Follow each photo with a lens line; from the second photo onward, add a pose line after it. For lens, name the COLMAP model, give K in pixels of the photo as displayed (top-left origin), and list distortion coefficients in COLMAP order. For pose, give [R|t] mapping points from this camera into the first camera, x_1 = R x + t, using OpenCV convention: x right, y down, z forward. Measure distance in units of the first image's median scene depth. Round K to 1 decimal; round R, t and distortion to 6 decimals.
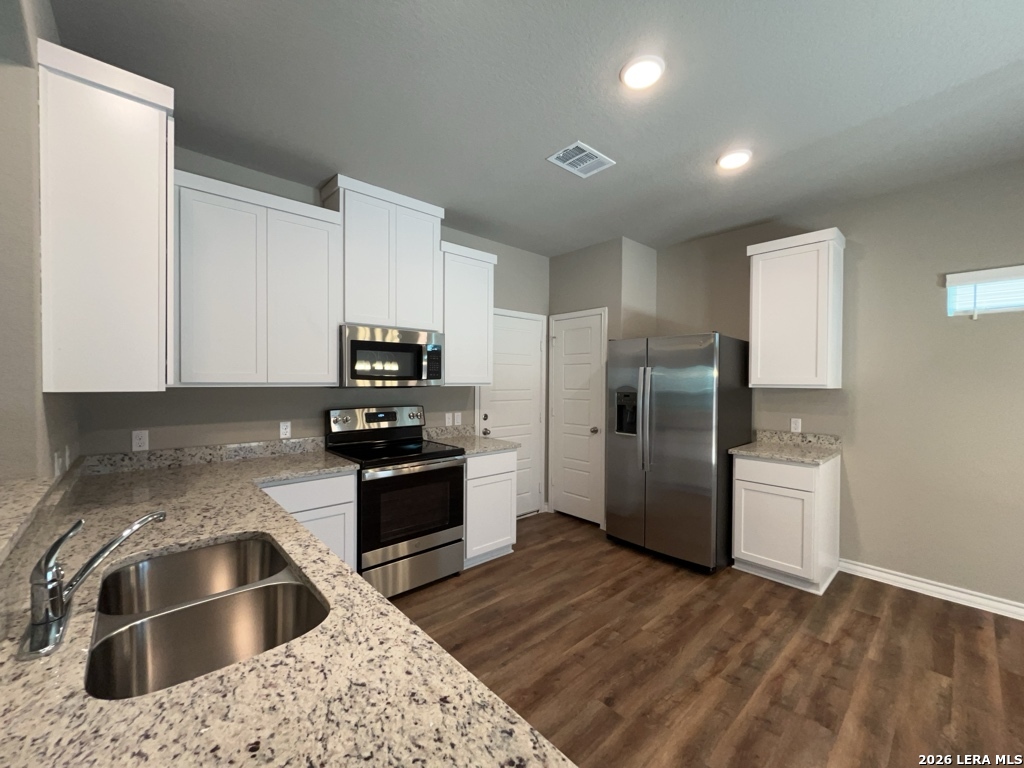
lens RADIAL K [[413.1, 0, 519.1], [0, 413.1, 386.7], [0, 0, 1]] dist [-0.002533, -0.000296]
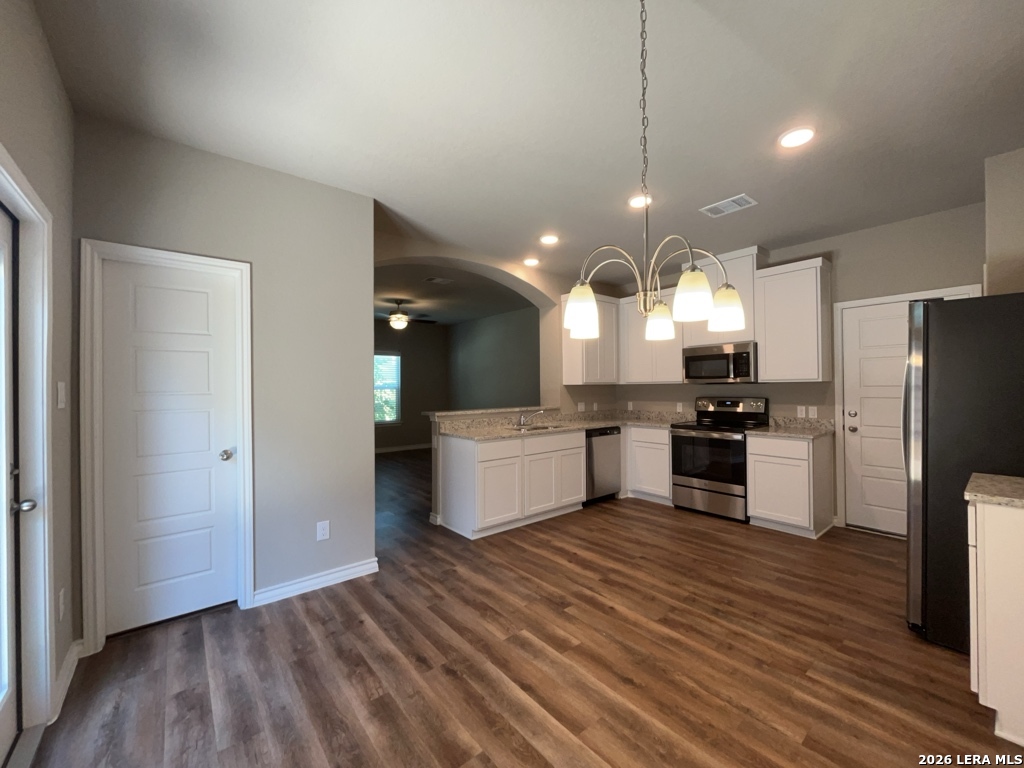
lens RADIAL K [[413.1, 0, 509.5], [0, 413.1, 386.3], [0, 0, 1]] dist [-0.002533, -0.000296]
pose [[-0.063410, -0.008510, -0.997951, 1.308428], [-0.006271, 0.999947, -0.008128, 0.029634], [0.997968, 0.005743, -0.063460, 0.346239]]
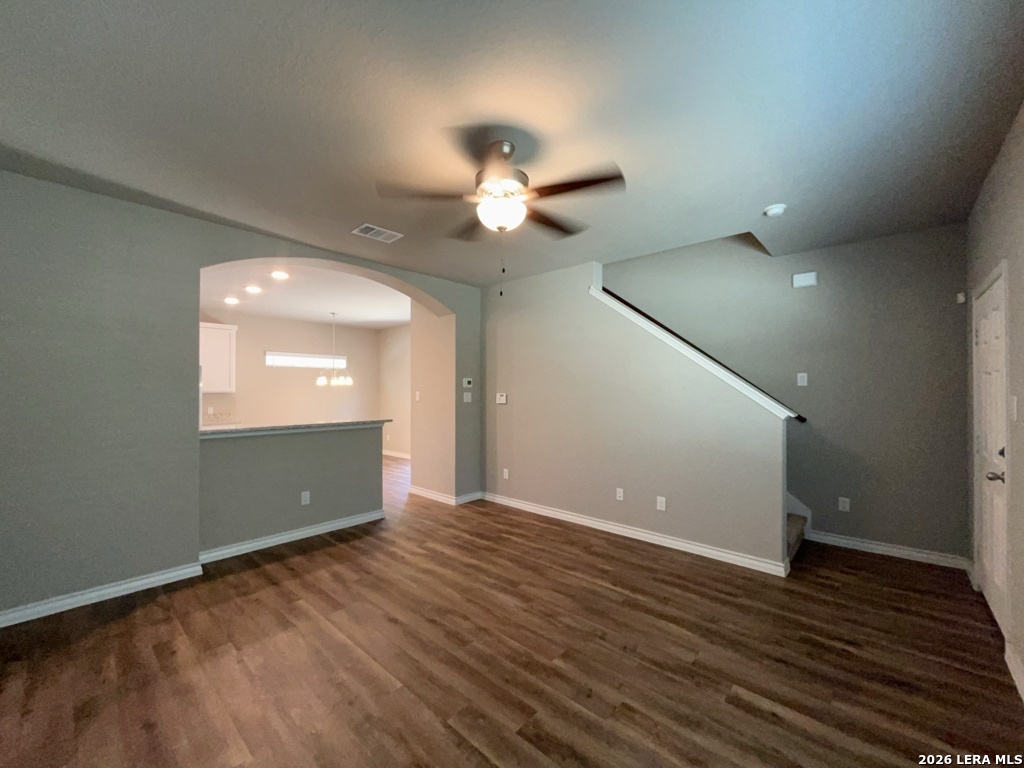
lens RADIAL K [[413.1, 0, 511.7], [0, 413.1, 389.5], [0, 0, 1]] dist [-0.002533, -0.000296]
pose [[-0.087983, -0.007134, 0.996096, -1.816293], [0.015163, 0.999849, 0.008500, -0.009212], [-0.996007, 0.015852, -0.087862, -0.392280]]
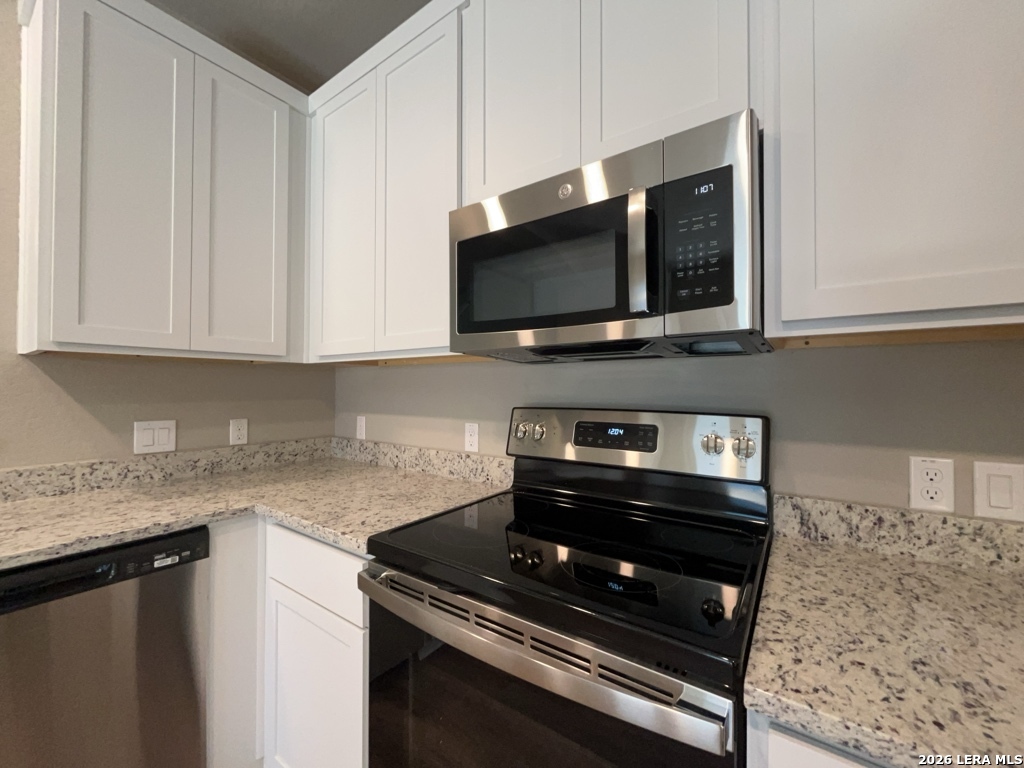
lens RADIAL K [[413.1, 0, 513.1], [0, 413.1, 385.2], [0, 0, 1]] dist [-0.002533, -0.000296]
pose [[0.209007, -0.012382, -0.977836, 0.018285], [-0.018822, 0.999684, -0.016682, 0.038803], [0.977733, 0.021892, 0.208708, 0.914144]]
